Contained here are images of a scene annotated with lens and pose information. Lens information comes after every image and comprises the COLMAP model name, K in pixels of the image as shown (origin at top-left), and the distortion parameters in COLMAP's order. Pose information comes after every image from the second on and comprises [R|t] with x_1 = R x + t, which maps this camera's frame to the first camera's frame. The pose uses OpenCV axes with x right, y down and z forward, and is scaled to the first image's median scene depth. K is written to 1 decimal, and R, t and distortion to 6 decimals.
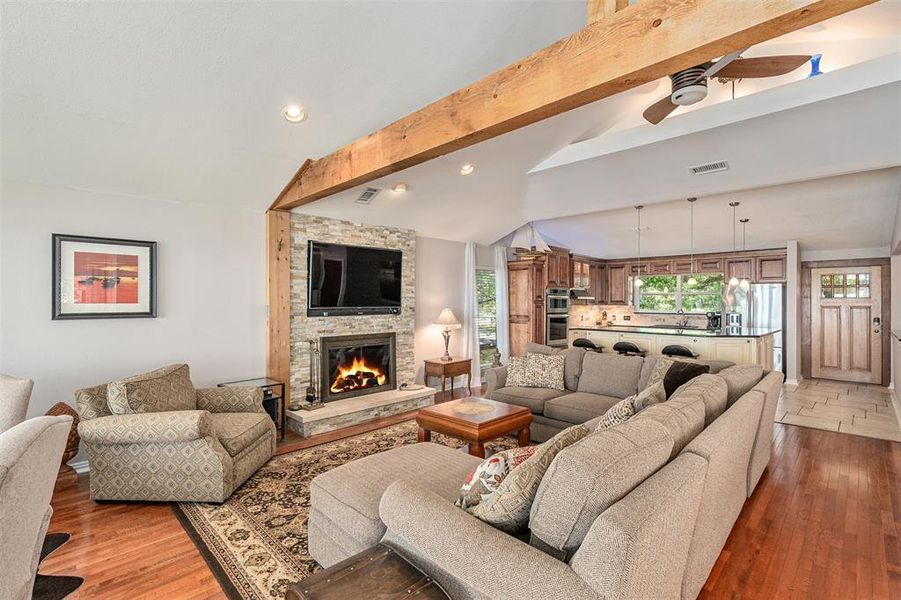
lens RADIAL K [[419.4, 0, 388.5], [0, 419.4, 299.4], [0, 0, 1]] dist [0.002191, 0.000112]
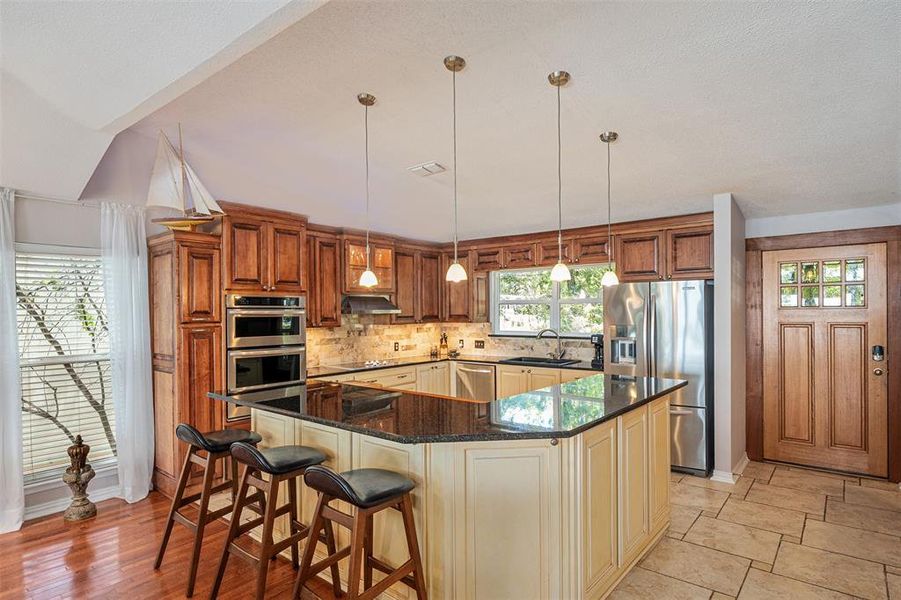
lens RADIAL K [[475.5, 0, 390.3], [0, 475.5, 311.6], [0, 0, 1]] dist [-0.002930, 0.000275]
pose [[0.996935, -0.014493, 0.076883, 0.502114], [0.013952, 0.999874, 0.007566, -0.009325], [-0.076983, -0.006470, 0.997011, 0.450004]]
